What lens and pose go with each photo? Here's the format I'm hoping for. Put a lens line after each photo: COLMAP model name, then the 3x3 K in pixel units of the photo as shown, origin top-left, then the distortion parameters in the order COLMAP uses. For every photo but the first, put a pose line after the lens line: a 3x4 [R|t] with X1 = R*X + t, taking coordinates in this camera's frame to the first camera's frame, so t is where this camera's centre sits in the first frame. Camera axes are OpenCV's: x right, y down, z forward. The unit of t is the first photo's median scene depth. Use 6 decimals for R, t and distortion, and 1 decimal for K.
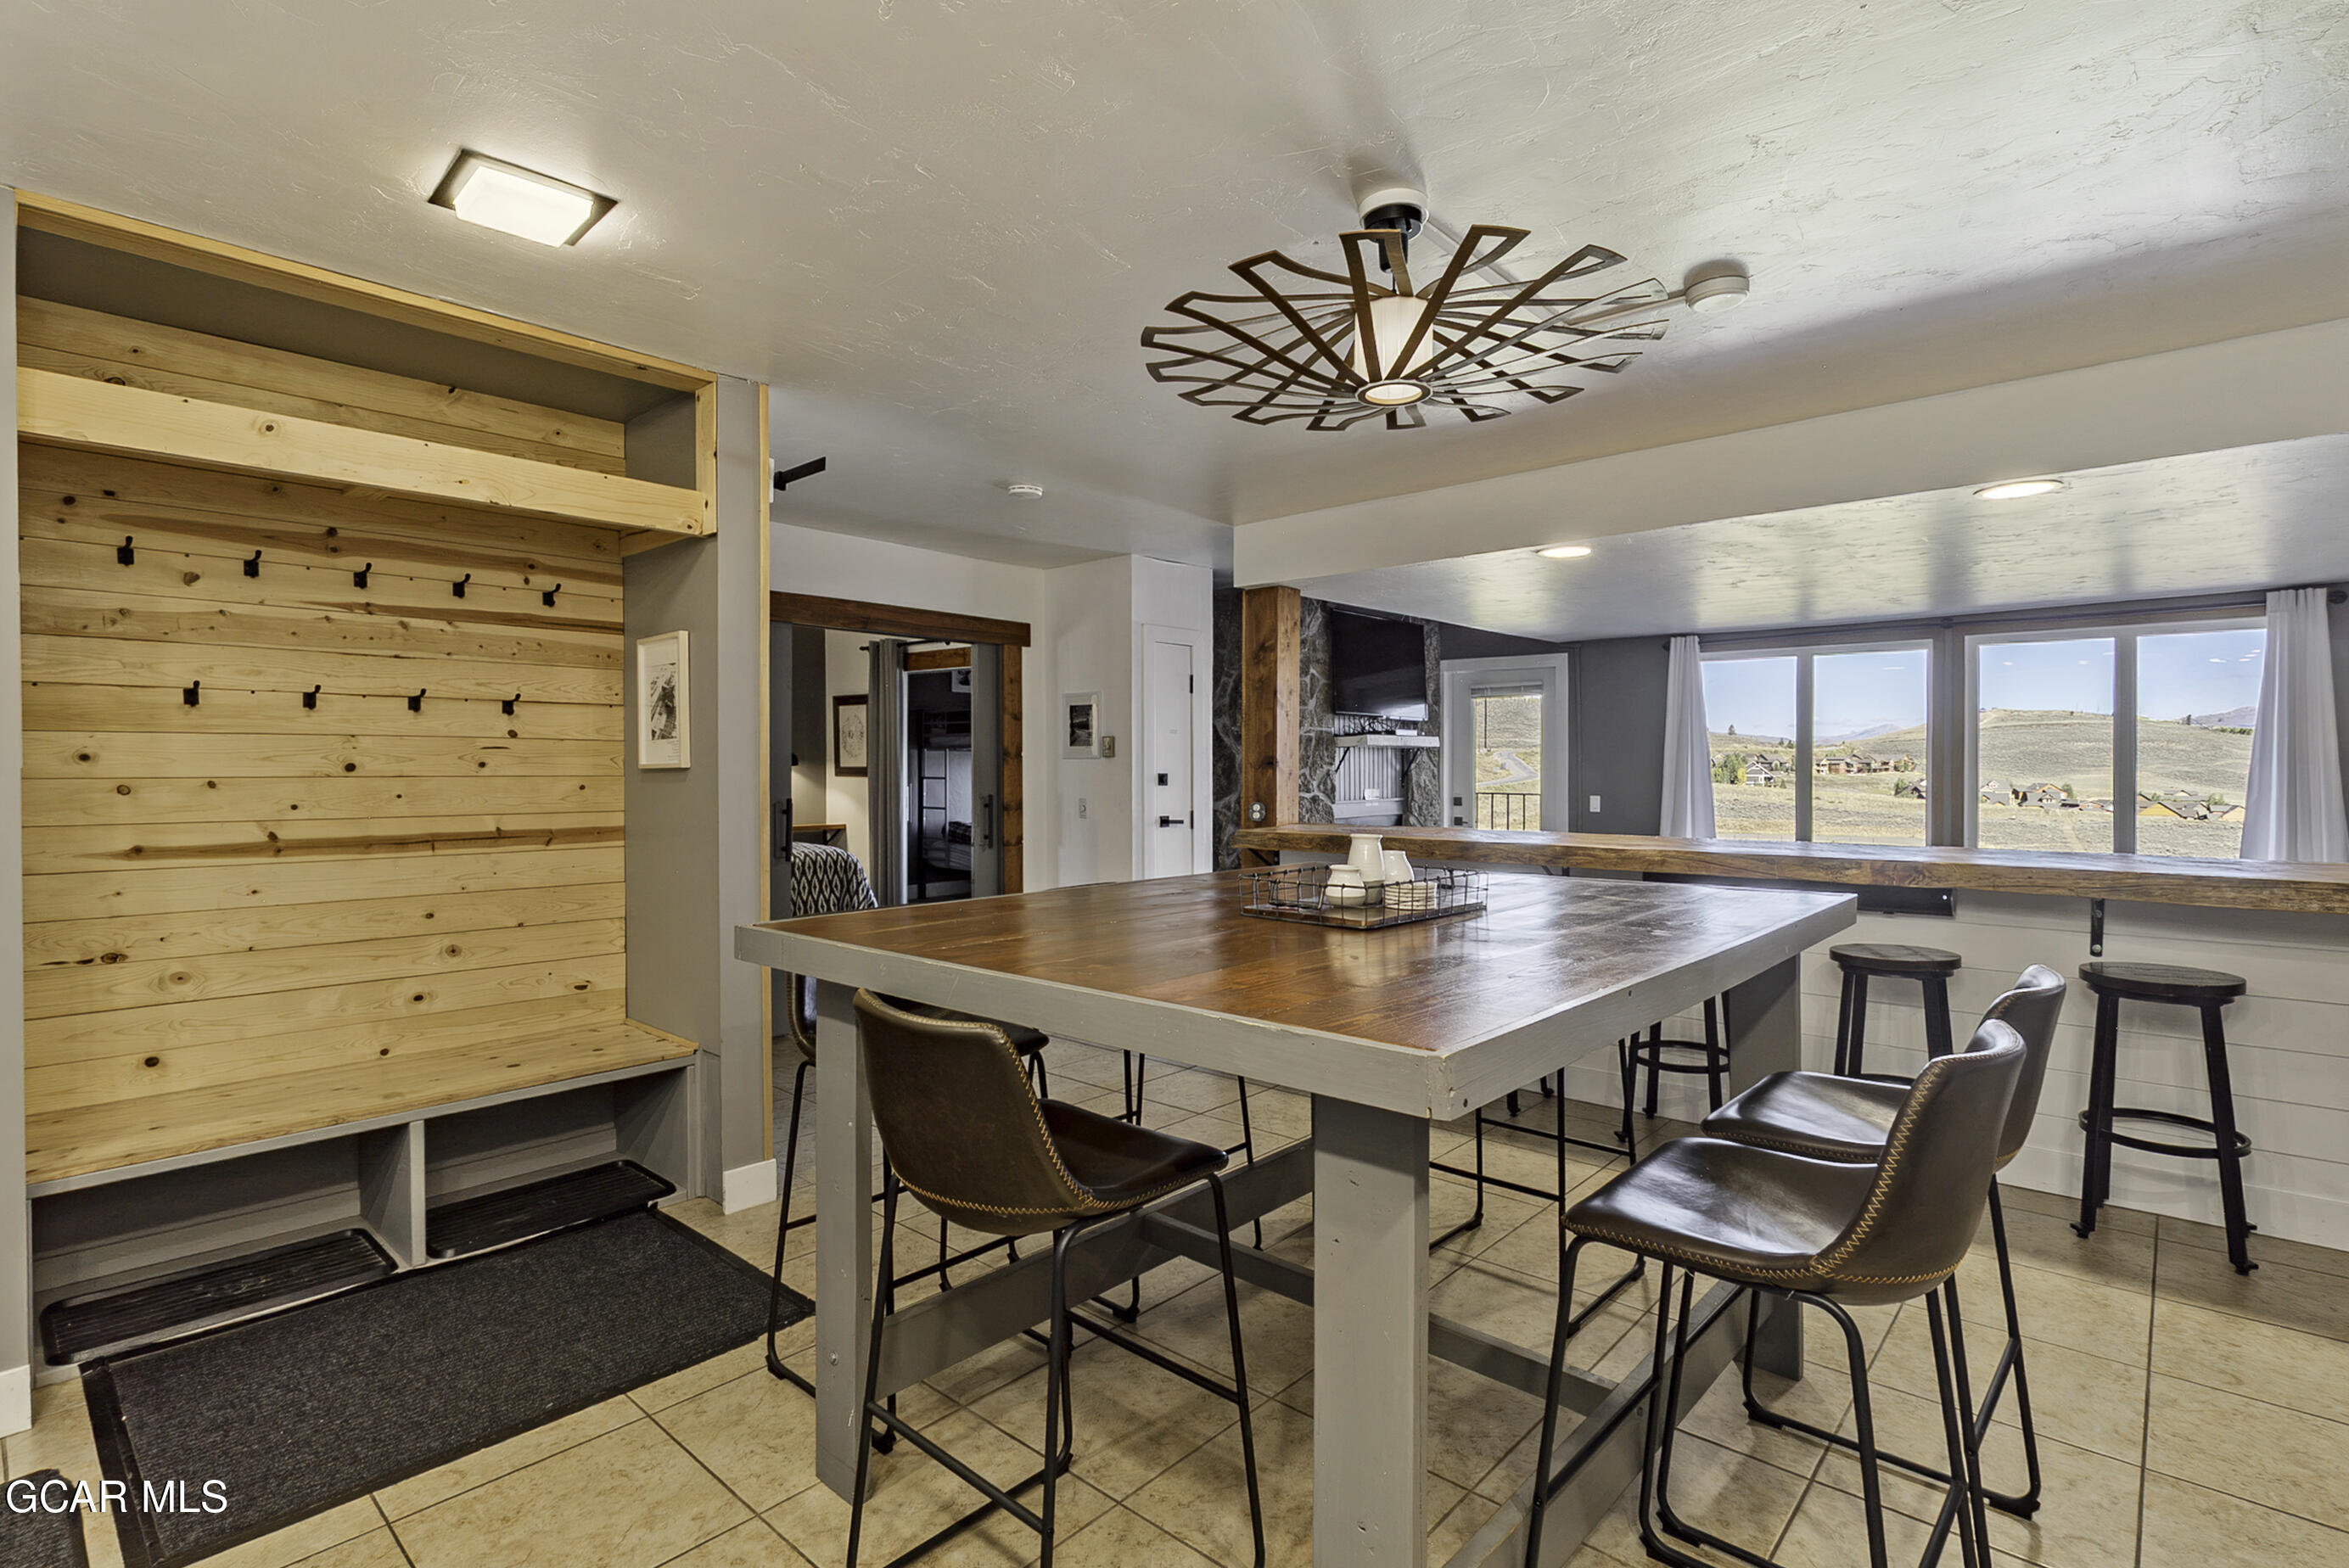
lens RADIAL K [[1105.9, 0, 1174.5], [0, 1105.9, 784.0], [0, 0, 1]] dist [-0.005112, -0.000802]
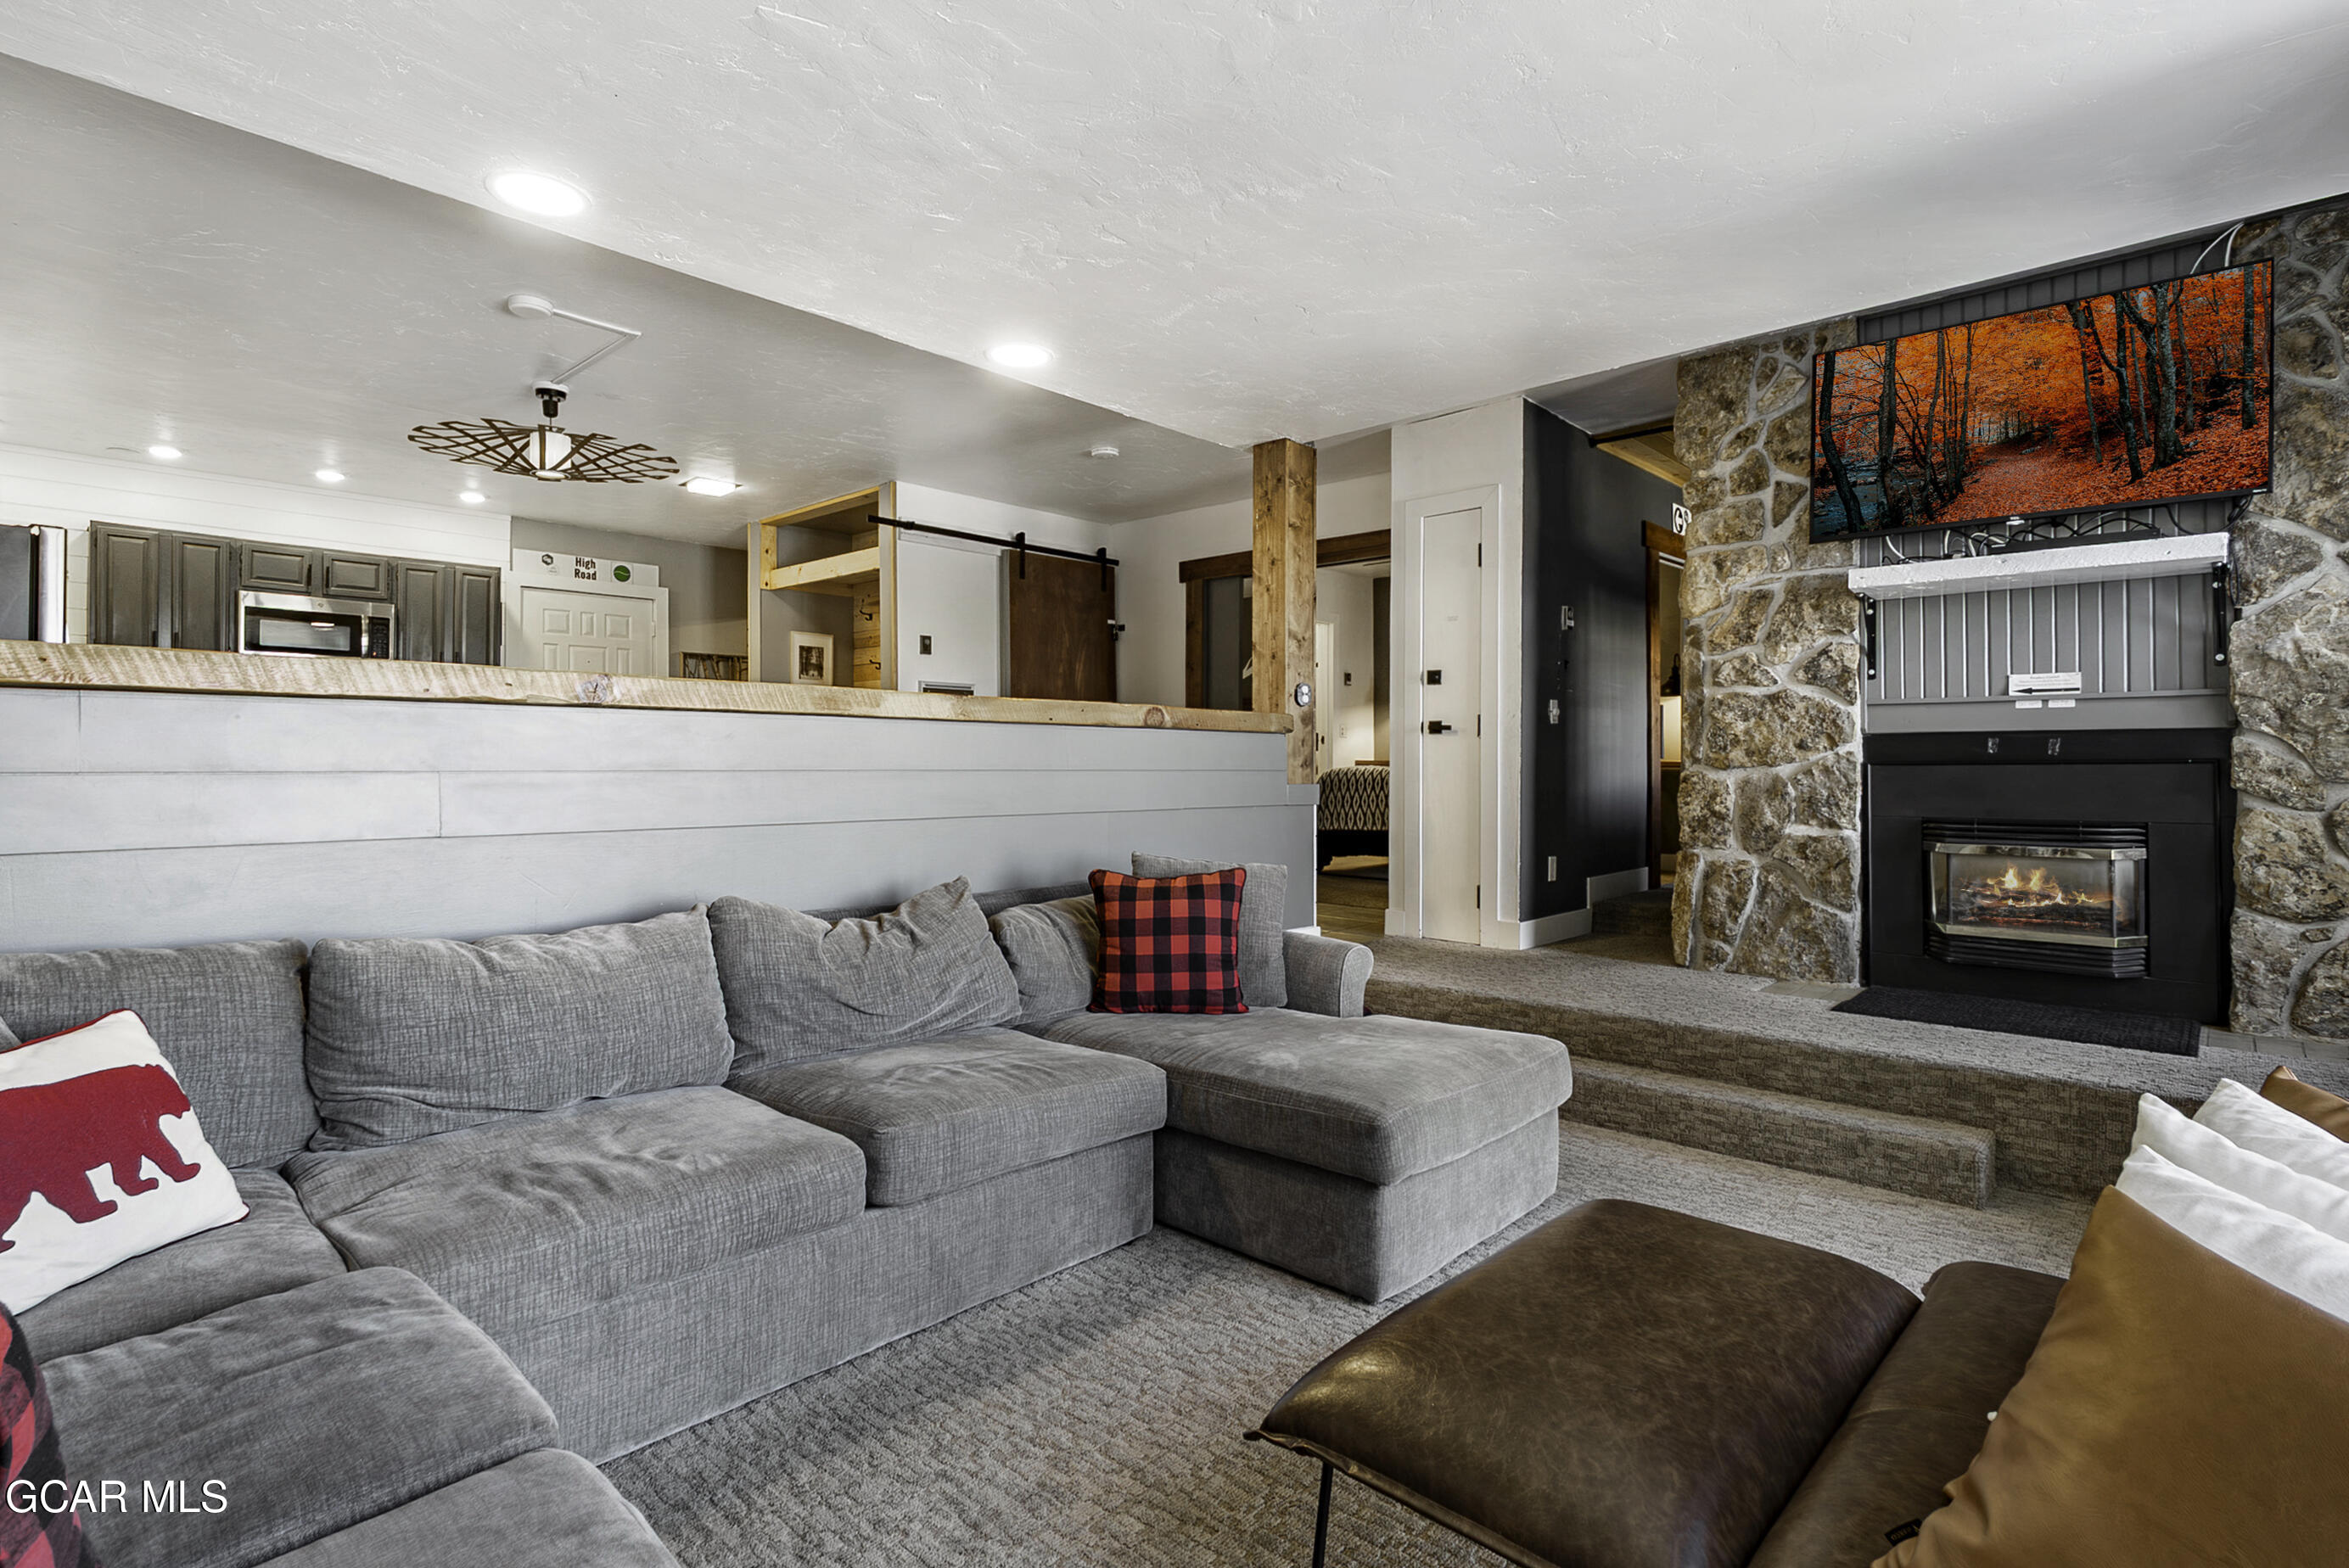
lens RADIAL K [[1158.5, 0, 1174.5], [0, 1158.5, 784.0], [0, 0, 1]] dist [-0.003199, -0.000483]
pose [[-0.013649, 0.019044, -0.999725, 0.877235], [-0.017337, 0.999664, 0.019280, 0.063523], [0.999757, 0.017595, -0.013314, 0.813088]]
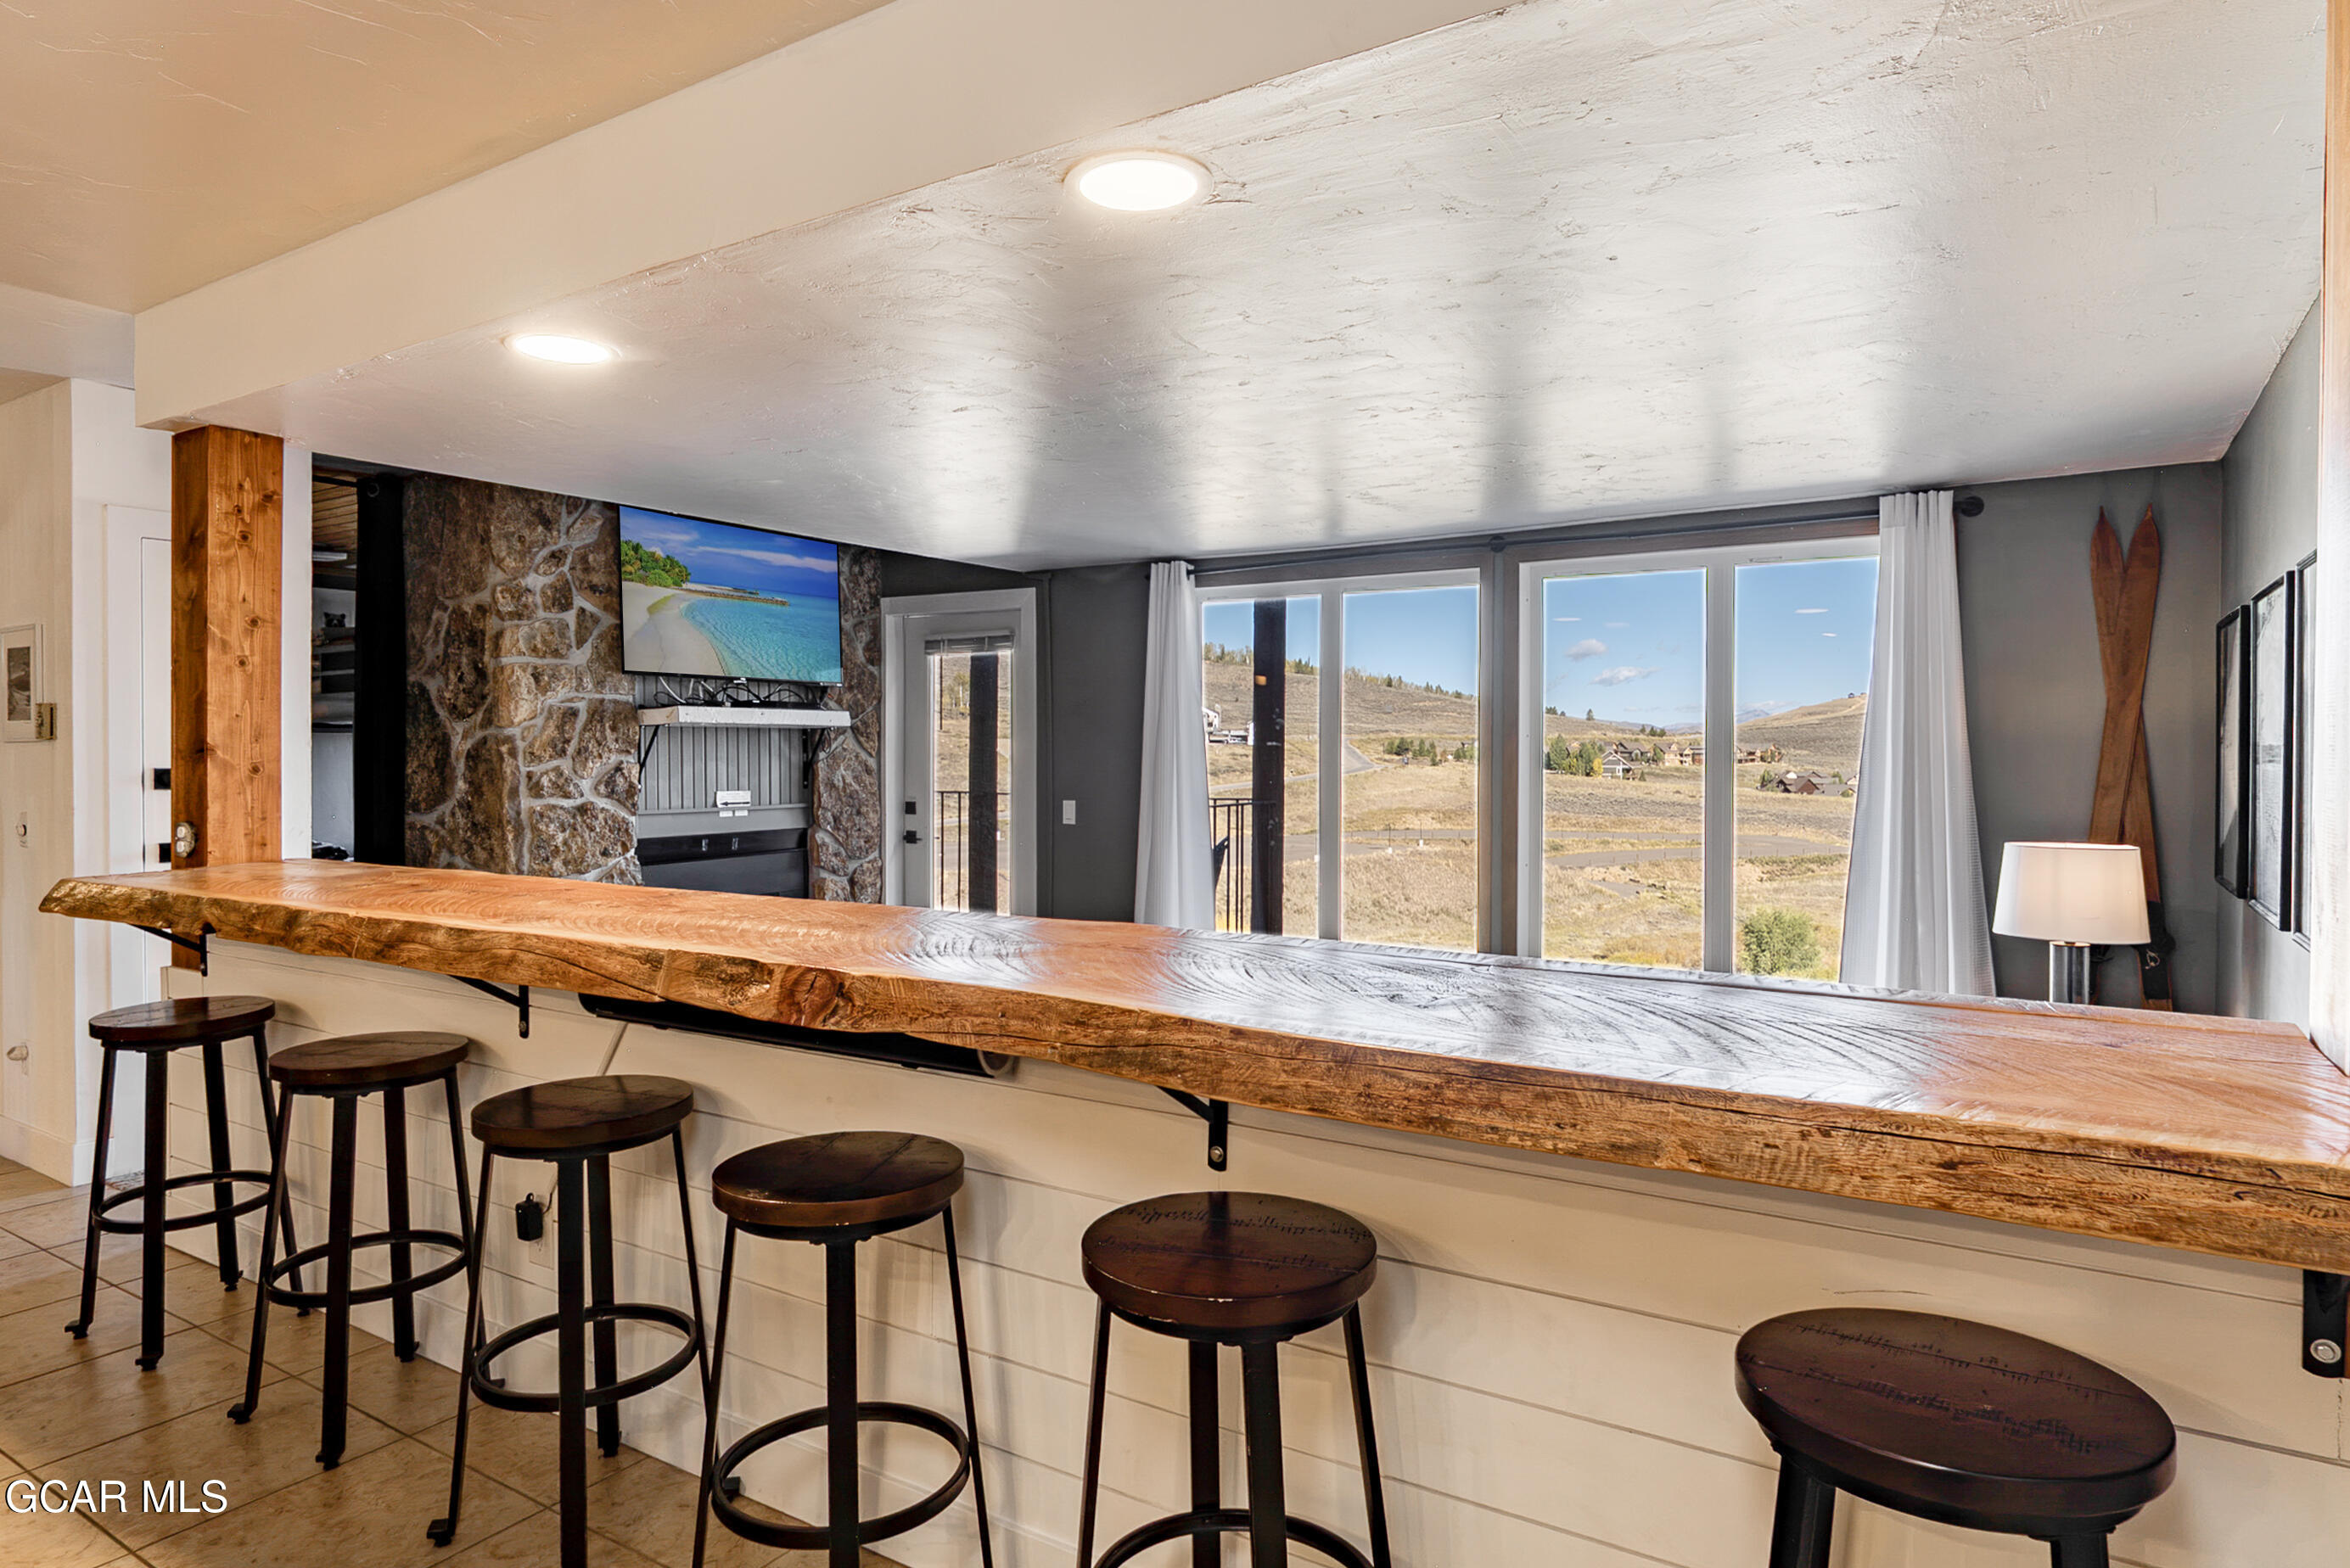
lens RADIAL K [[1322.5, 0, 1168.1], [0, 1322.5, 780.7], [0, 0, 1]] dist [-0.012178, 0.002036]
pose [[0.988279, -0.000113, 0.152656, 0.401061], [-0.000459, 0.999993, 0.003711, -0.005329], [-0.152656, -0.003738, 0.988272, 0.249877]]
